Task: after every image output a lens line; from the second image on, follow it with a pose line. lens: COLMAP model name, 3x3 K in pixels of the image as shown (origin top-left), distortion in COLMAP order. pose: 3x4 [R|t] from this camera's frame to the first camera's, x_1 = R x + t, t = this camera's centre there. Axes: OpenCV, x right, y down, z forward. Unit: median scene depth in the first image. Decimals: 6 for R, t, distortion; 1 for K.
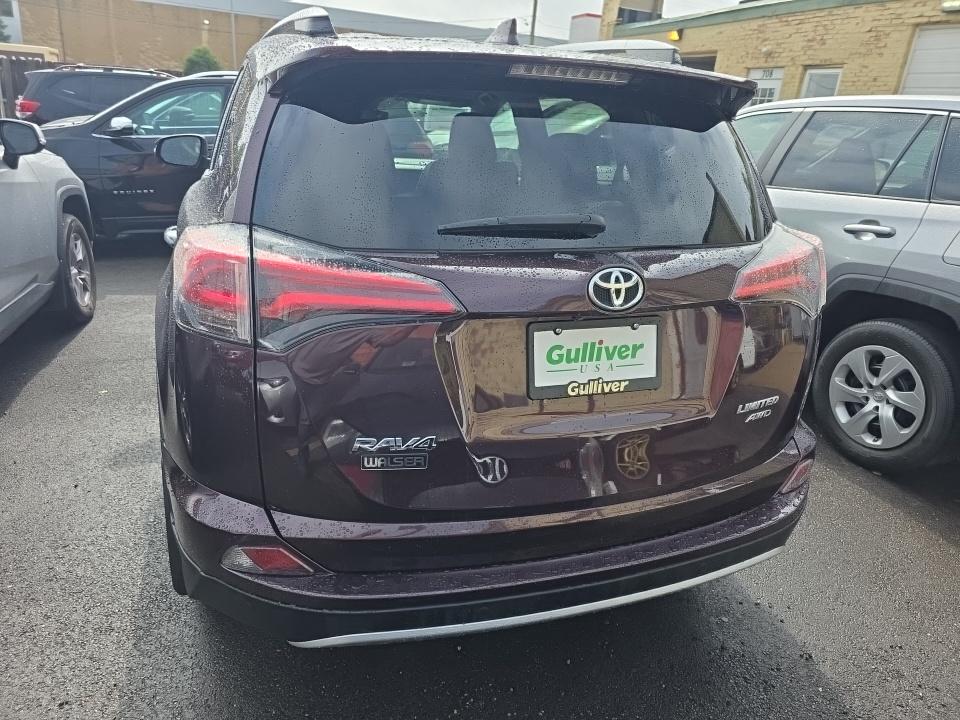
lens RADIAL K [[663.4, 0, 483.4], [0, 663.4, 389.0], [0, 0, 1]] dist [0.059332, -0.050934]
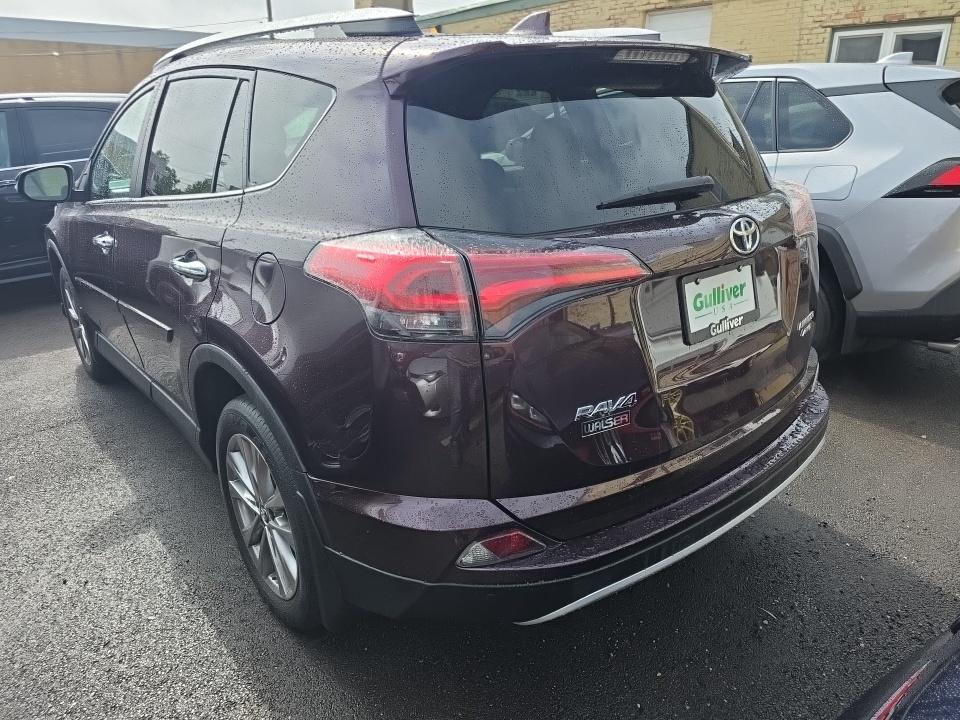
lens RADIAL K [[663.4, 0, 483.4], [0, 663.4, 389.0], [0, 0, 1]] dist [0.059332, -0.050934]
pose [[0.929019, -0.209831, 0.304785, -0.611161], [0.209693, 0.977190, 0.033585, -0.022181], [-0.304880, 0.032710, 0.951829, 0.031694]]
